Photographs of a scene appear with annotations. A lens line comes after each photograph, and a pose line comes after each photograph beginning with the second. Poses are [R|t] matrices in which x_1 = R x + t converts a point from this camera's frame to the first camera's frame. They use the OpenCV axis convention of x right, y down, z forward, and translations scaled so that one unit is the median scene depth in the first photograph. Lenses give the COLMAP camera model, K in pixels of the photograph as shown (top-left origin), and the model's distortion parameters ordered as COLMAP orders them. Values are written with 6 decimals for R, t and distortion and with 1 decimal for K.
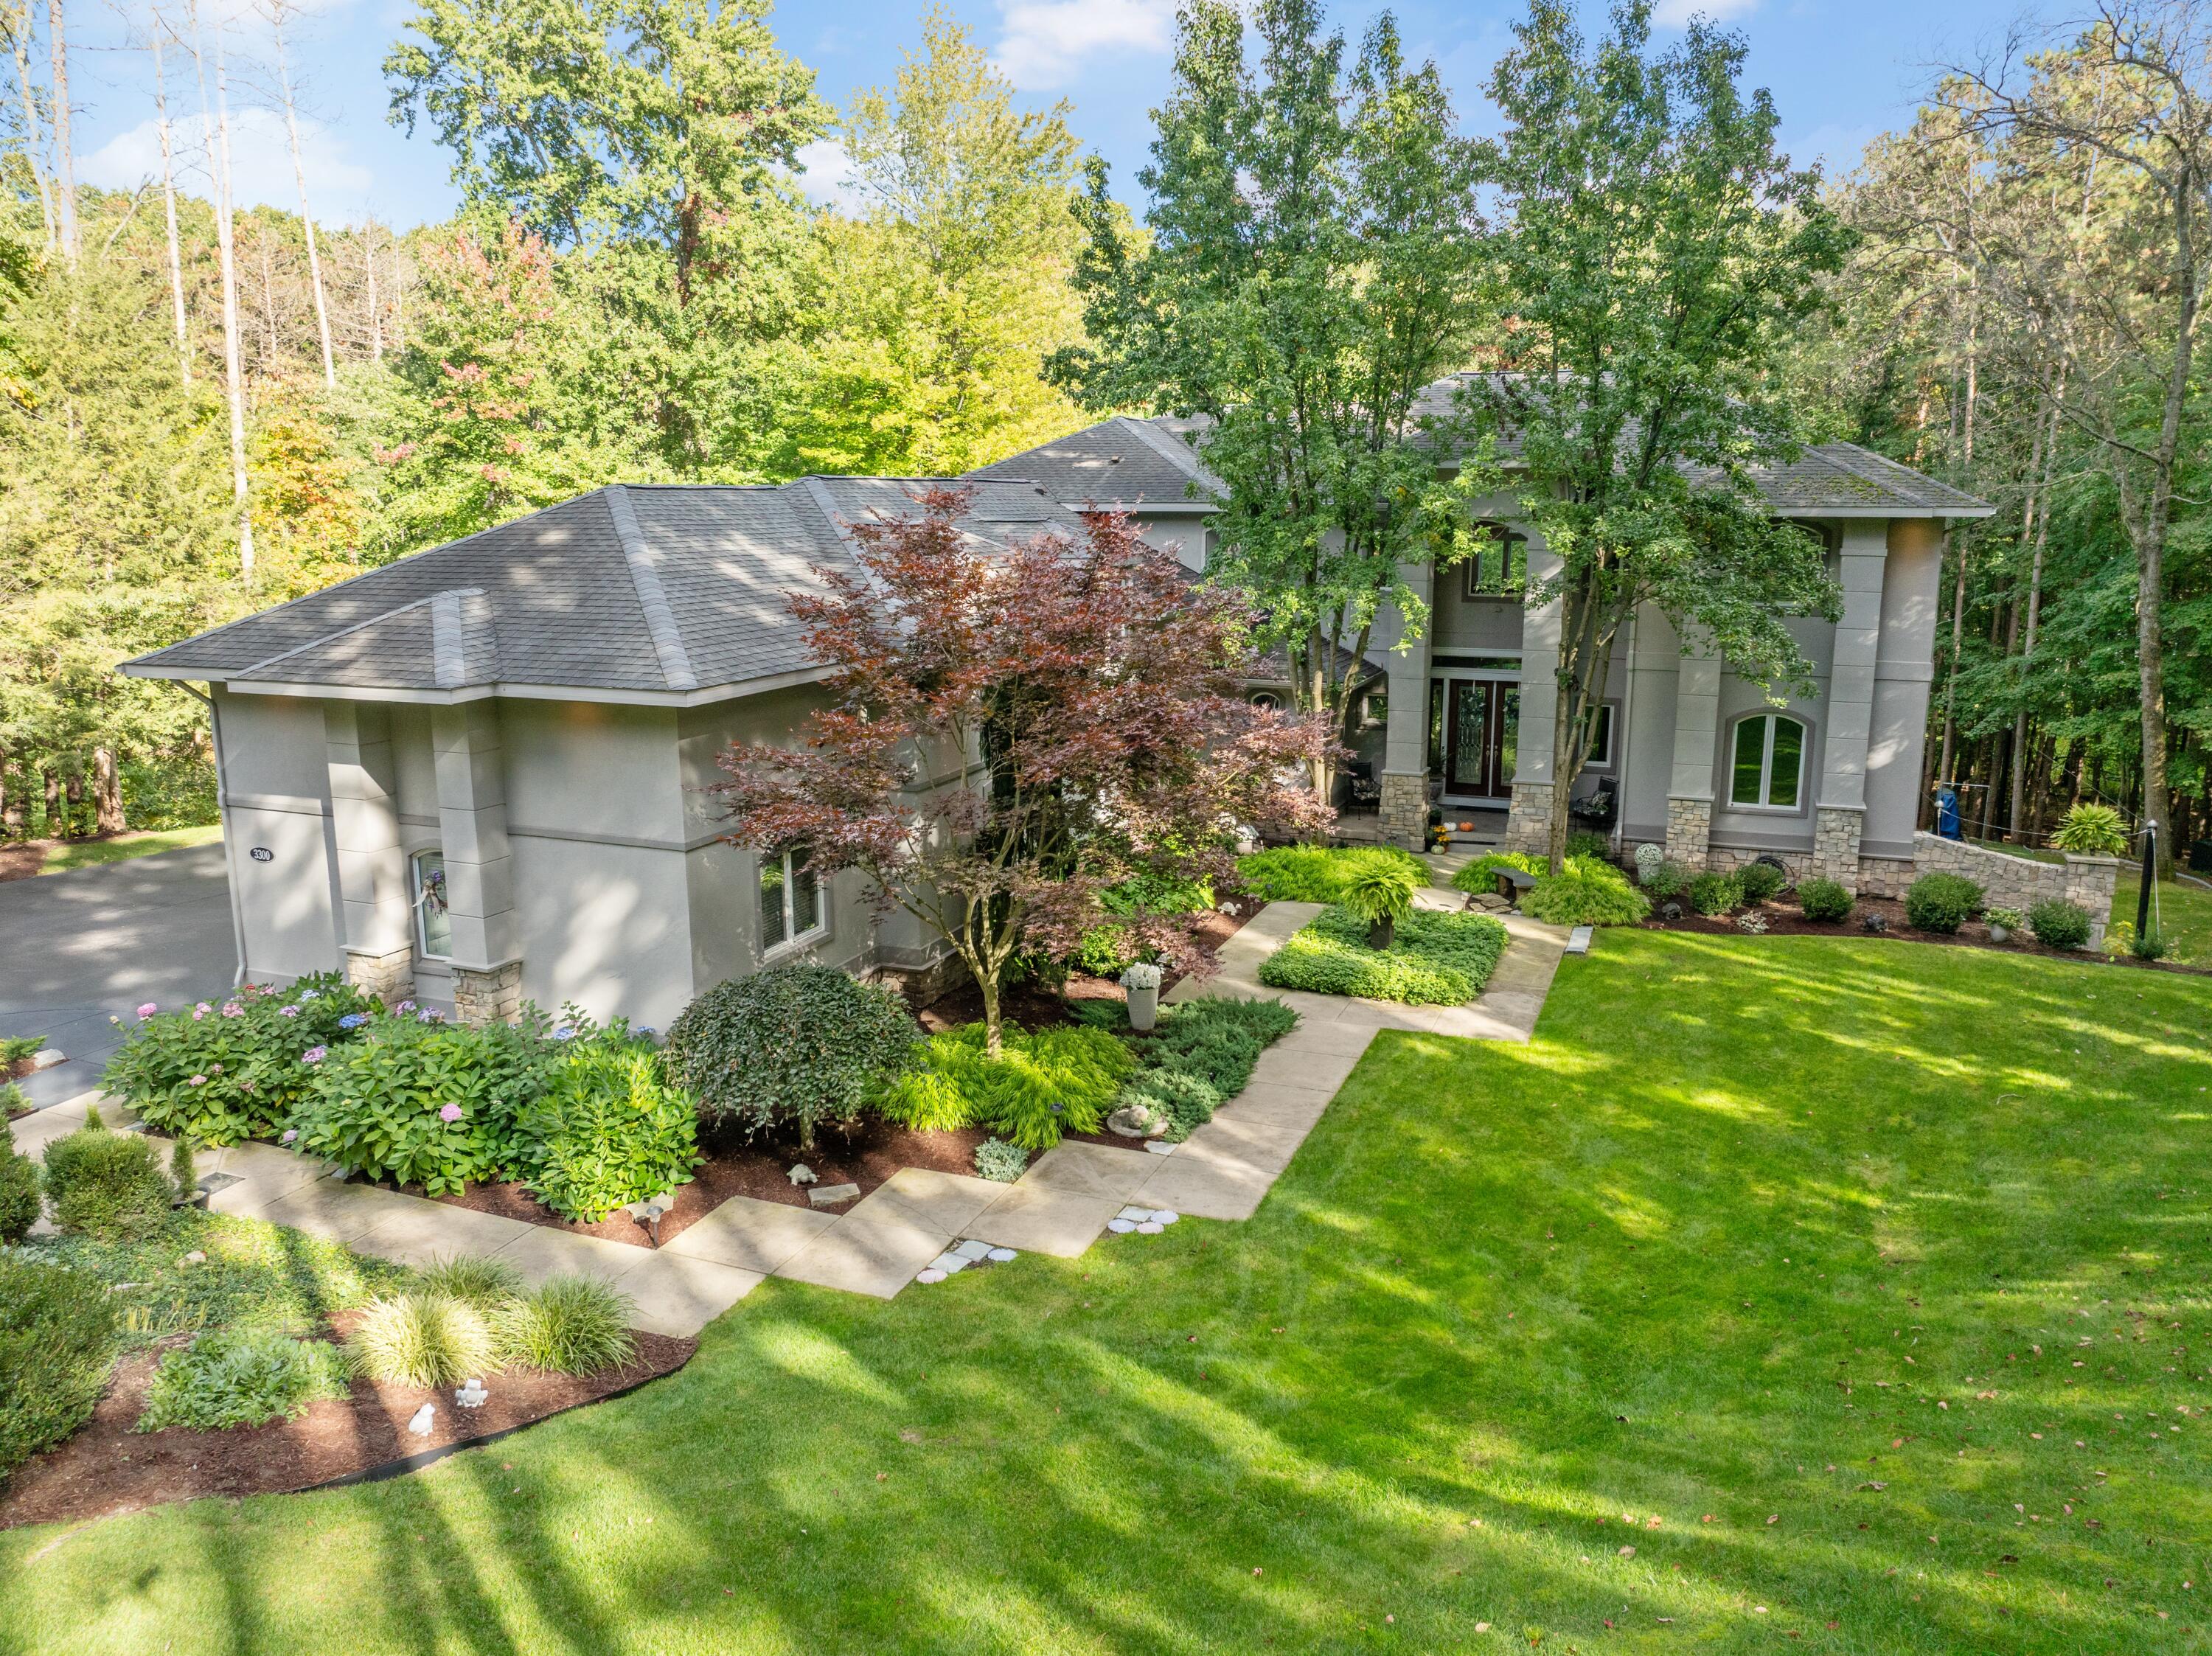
lens RADIAL K [[1561.0, 0, 1106.0], [0, 1561.0, 828.0], [0, 0, 1]] dist [-0.034252, -0.000587]
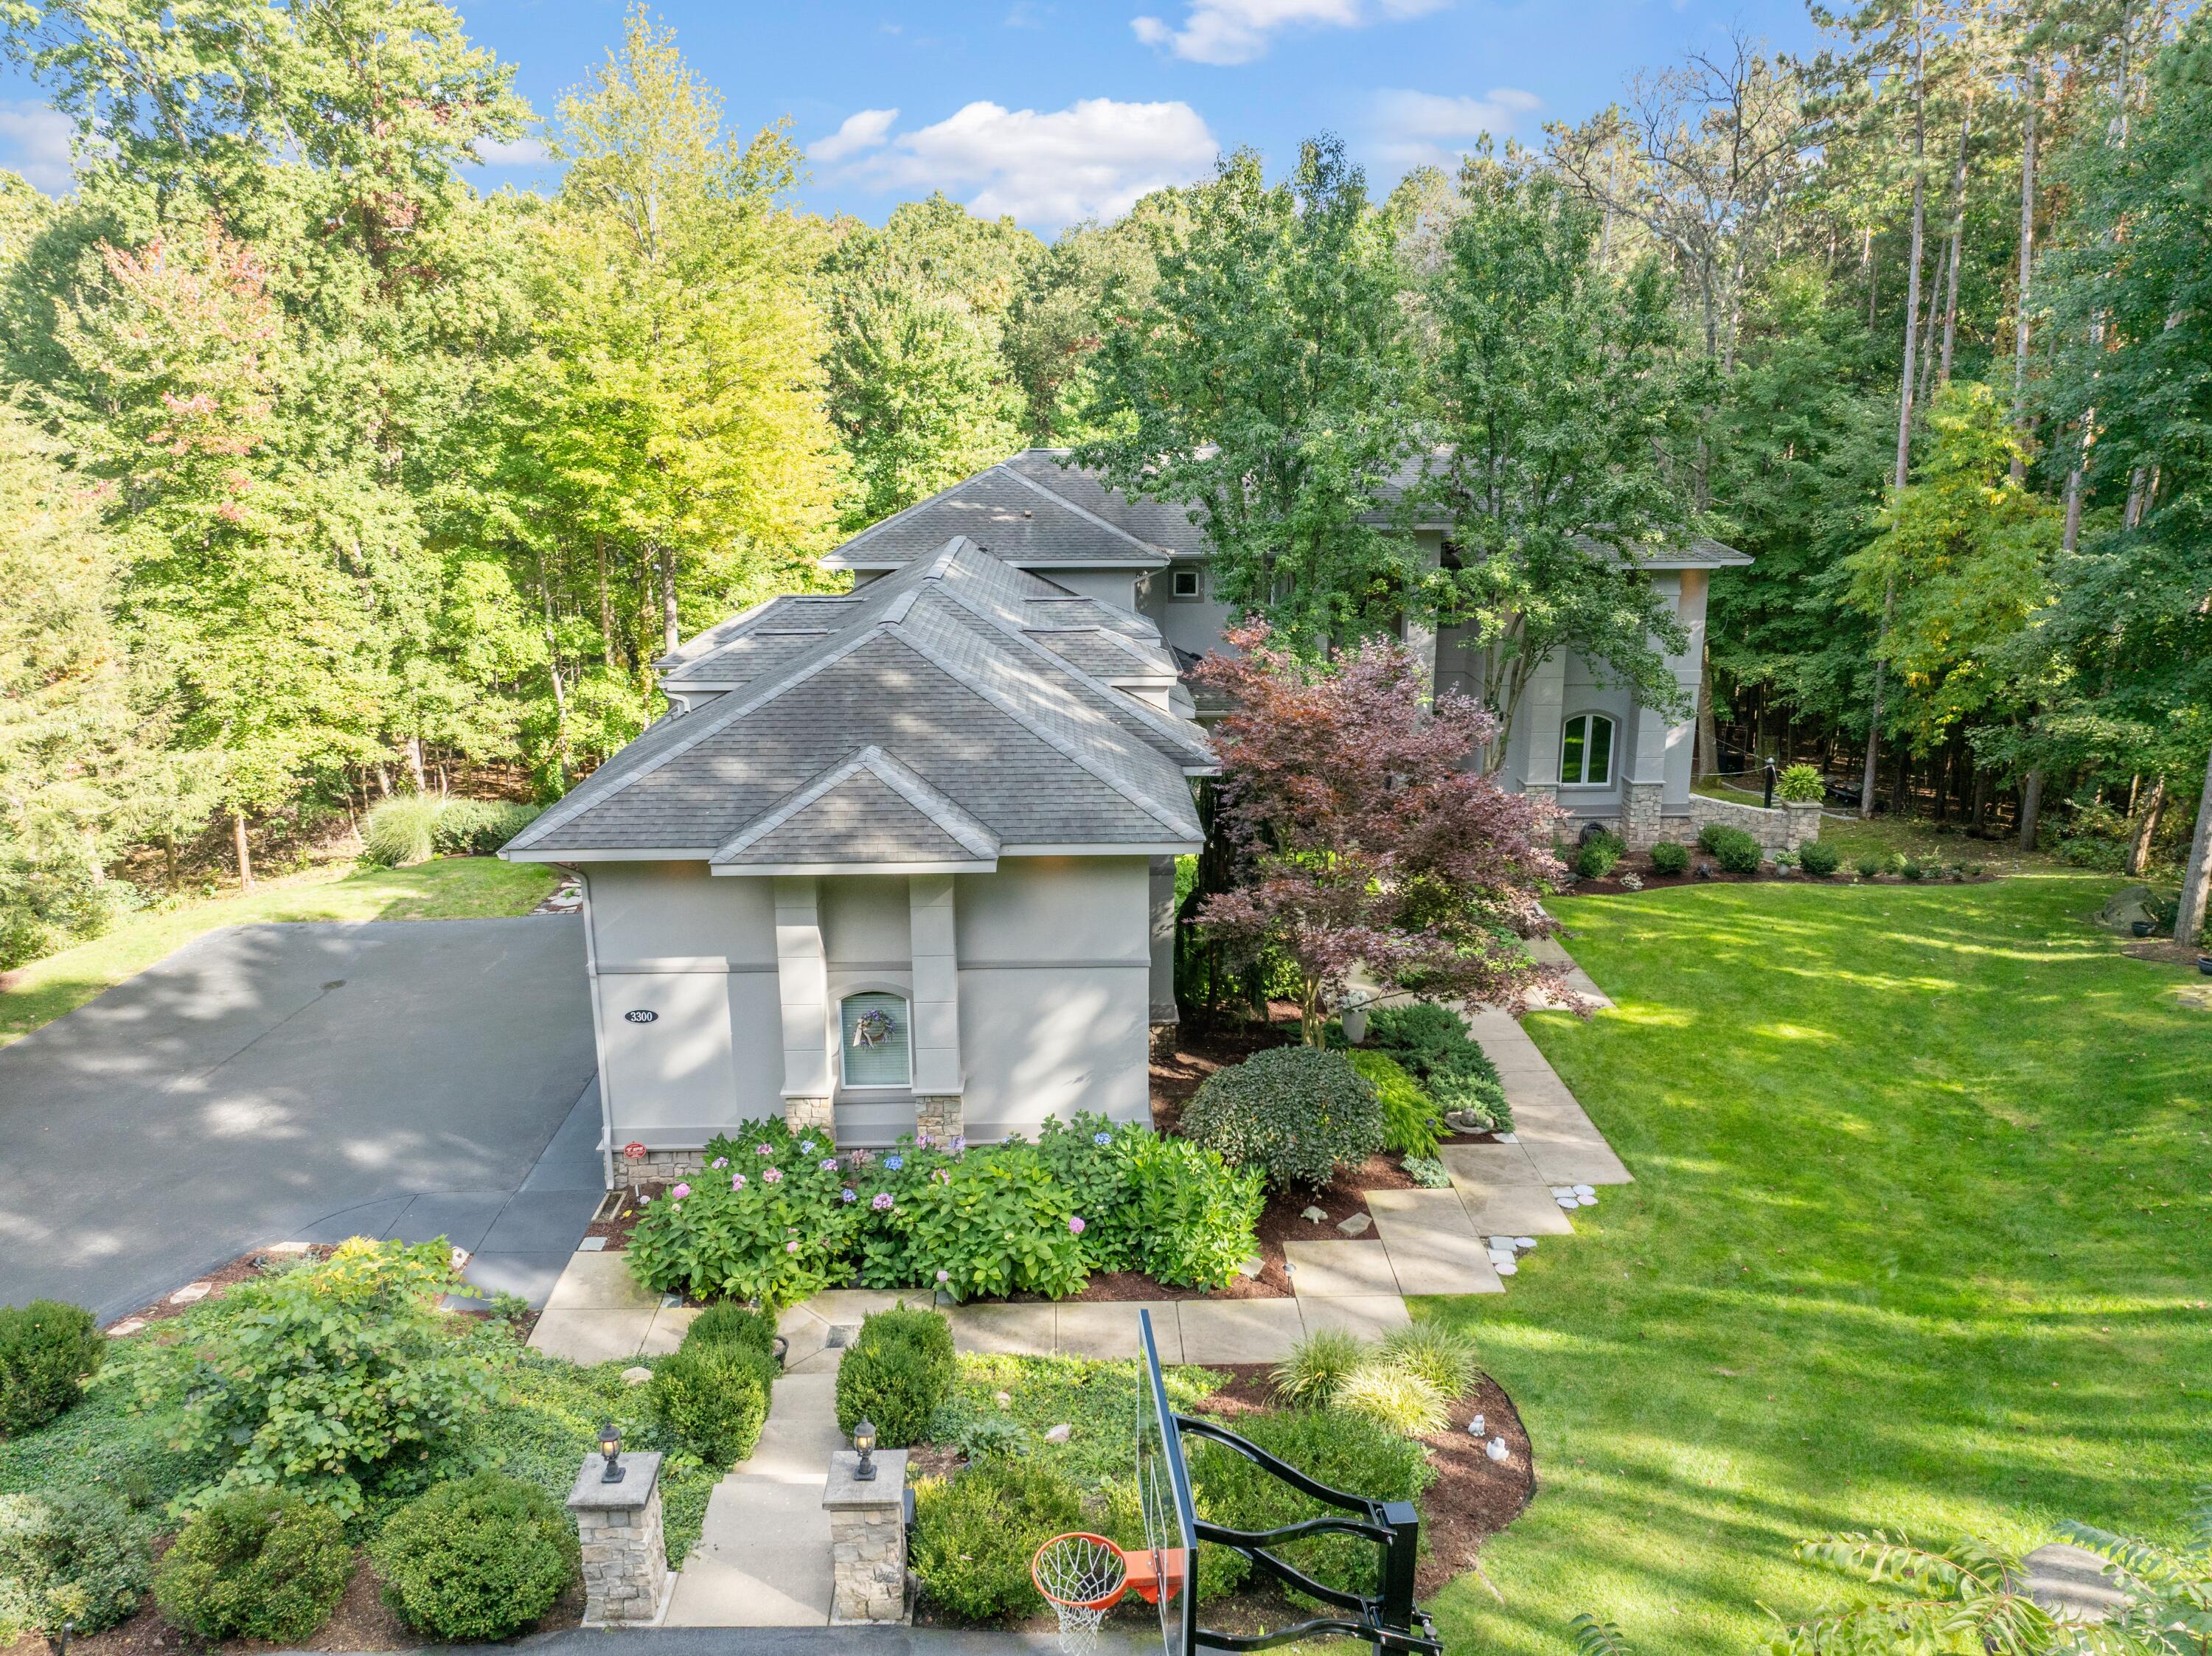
lens RADIAL K [[1575.4, 0, 1106.0], [0, 1575.4, 828.0], [0, 0, 1]] dist [-0.046148, -0.001416]
pose [[0.913445, -0.107565, 0.392489, -0.681795], [0.084986, 0.993592, 0.074515, -0.162176], [-0.397989, -0.034709, 0.916733, -0.063661]]
